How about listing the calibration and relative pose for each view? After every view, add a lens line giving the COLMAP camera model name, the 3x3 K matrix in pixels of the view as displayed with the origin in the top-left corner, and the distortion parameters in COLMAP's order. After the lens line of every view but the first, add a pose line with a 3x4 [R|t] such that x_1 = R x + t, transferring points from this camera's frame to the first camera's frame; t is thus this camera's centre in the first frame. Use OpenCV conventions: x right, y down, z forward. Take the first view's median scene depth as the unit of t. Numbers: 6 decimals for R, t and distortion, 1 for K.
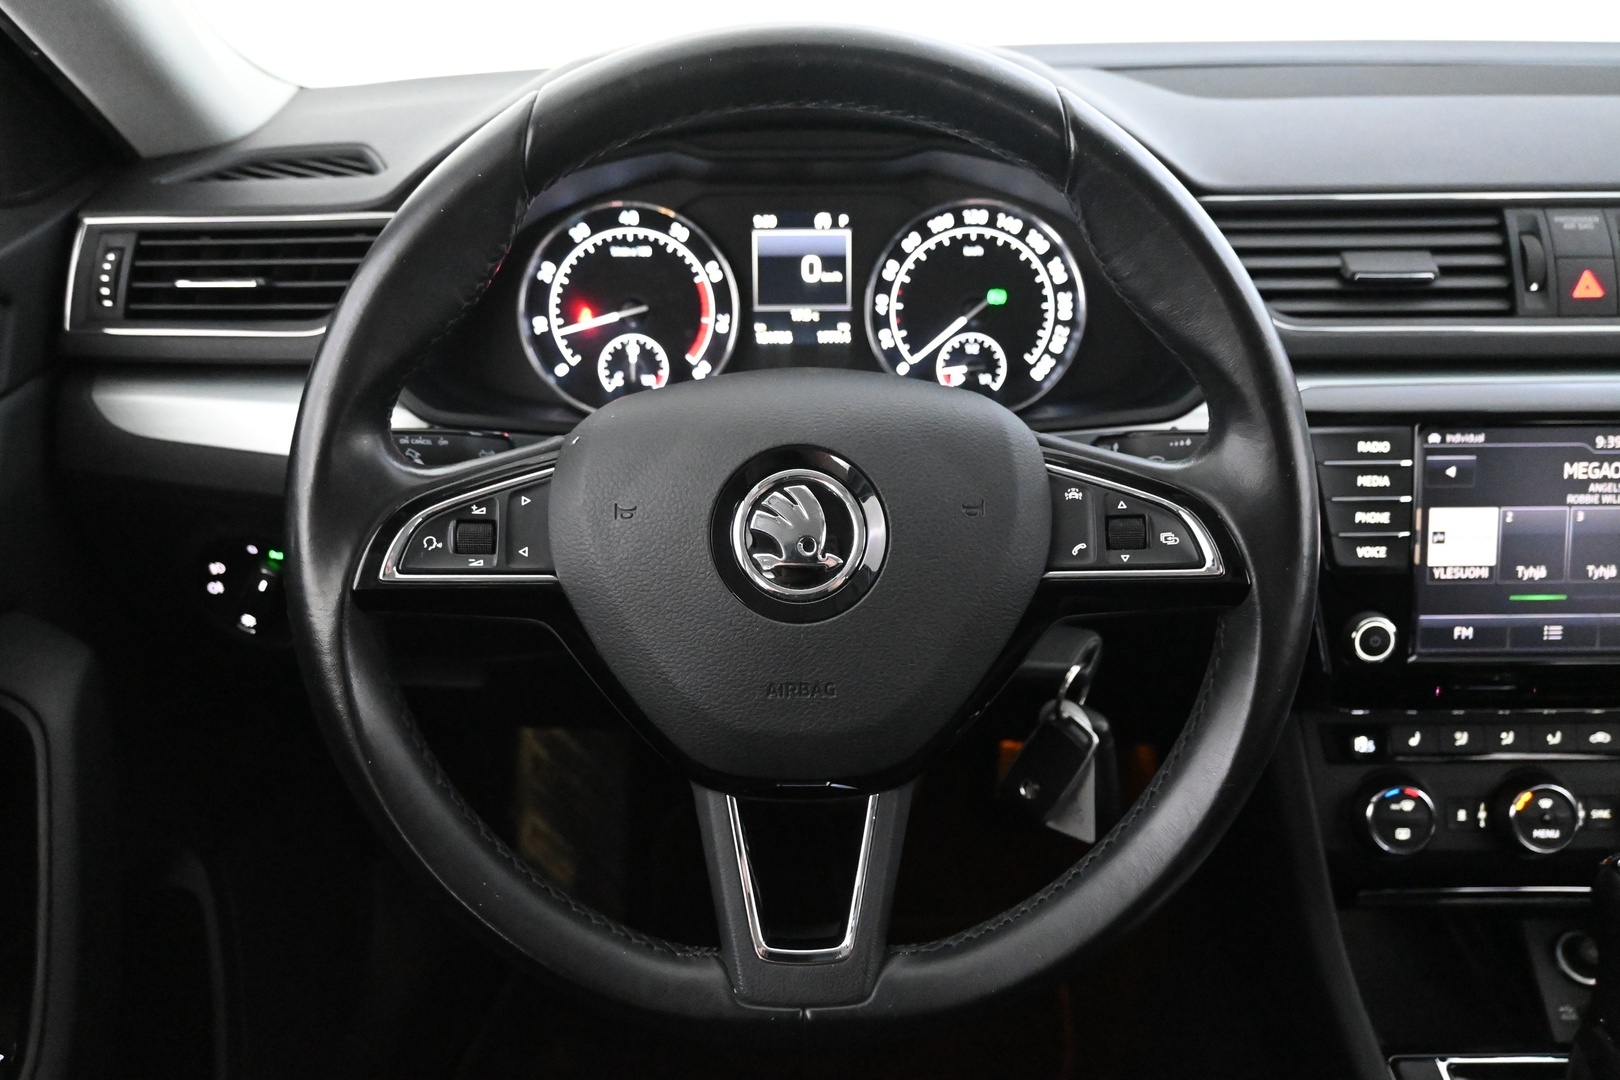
lens RADIAL K [[1296.6, 0, 810.4], [0, 1296.6, 545.2], [0, 0, 1]] dist [-0.014885, 0.010087]
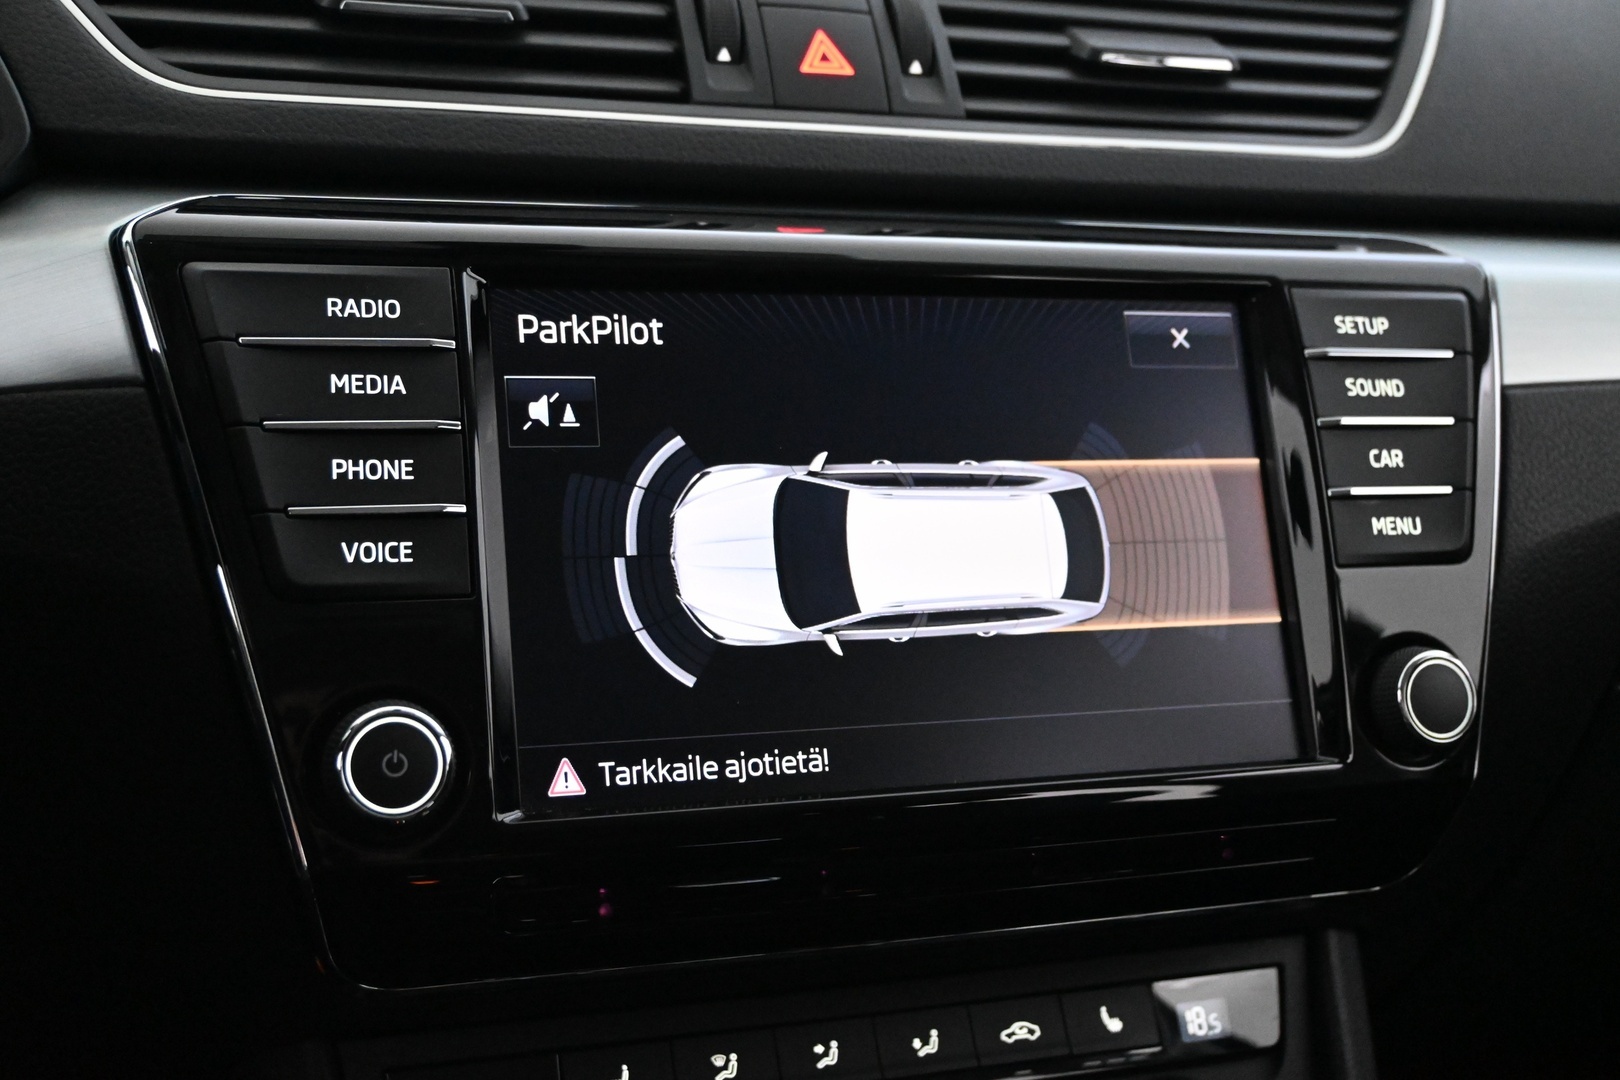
lens RADIAL K [[1920.9, 0, 796.3], [0, 1920.9, 538.4], [0, 0, 1]] dist [-0.055966, 0.000000]
pose [[0.942038, -0.014920, 0.335174, 0.305233], [0.116589, 0.951309, -0.285337, 0.160723], [-0.314597, 0.307876, 0.897909, 0.358452]]
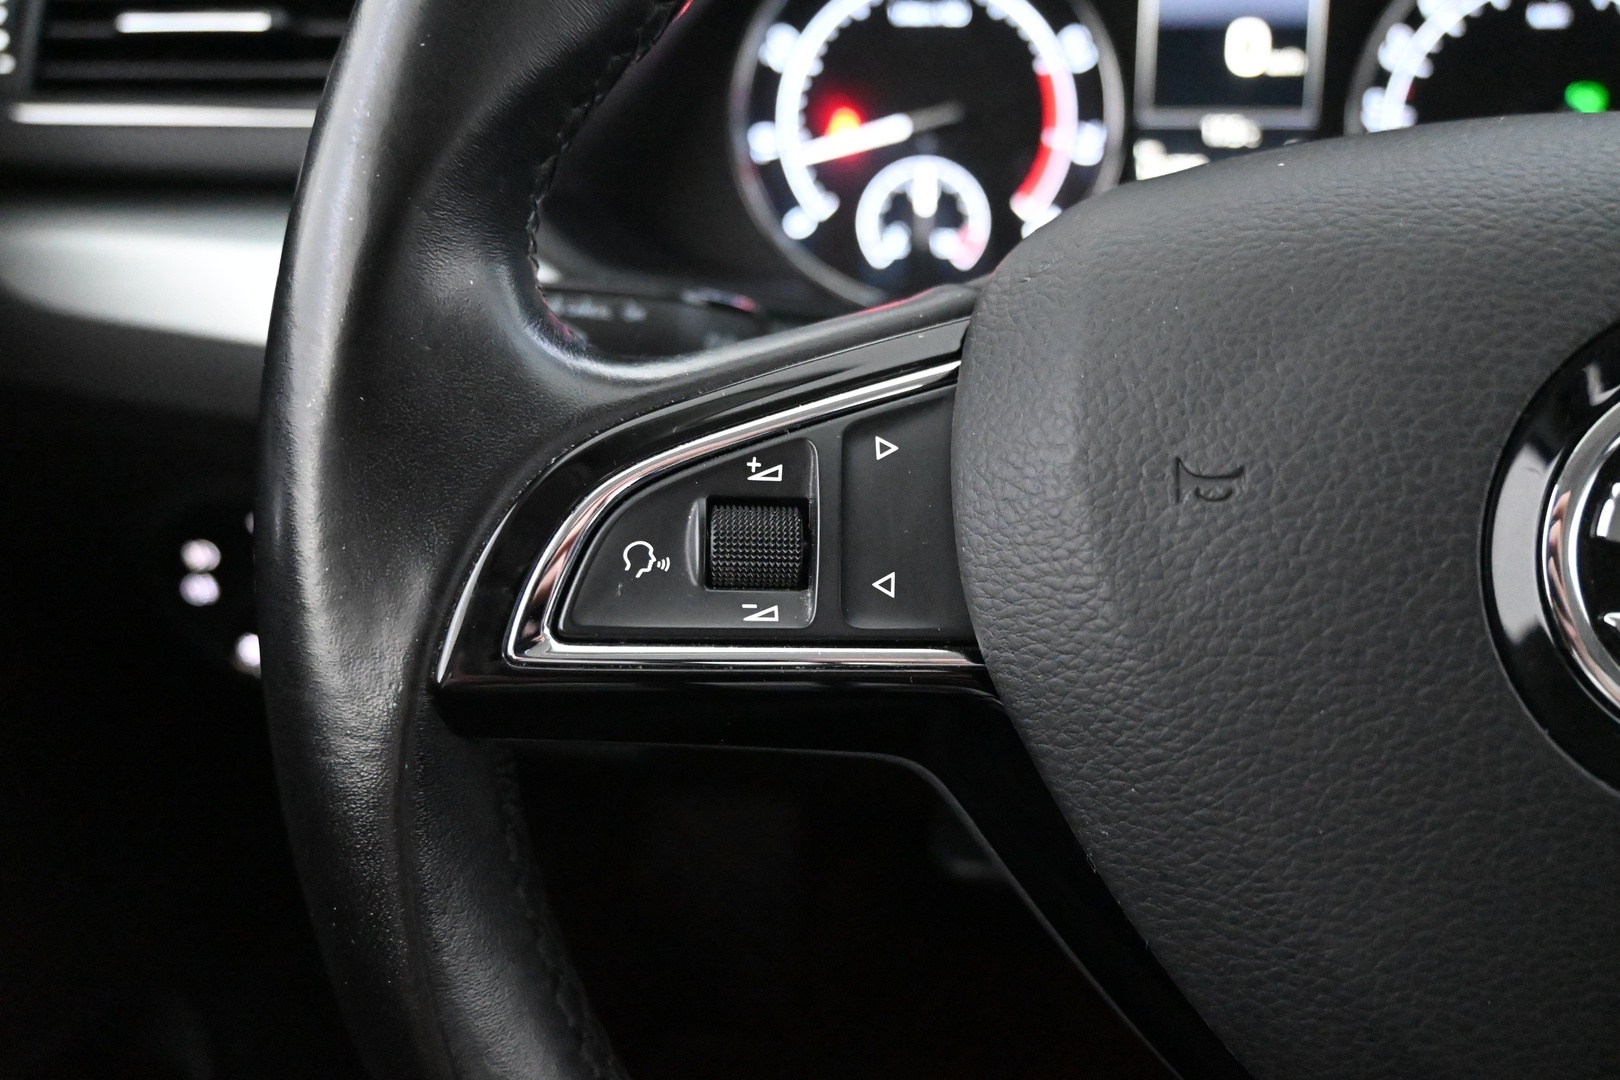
lens RADIAL K [[1296.6, 0, 825.1], [0, 1296.6, 544.7], [0, 0, 1]] dist [-0.014885, 0.010087]
pose [[0.998554, 0.019219, -0.050204, -0.152119], [-0.017583, 0.999307, 0.032815, -0.012832], [0.050800, -0.031885, 0.998200, 0.432851]]
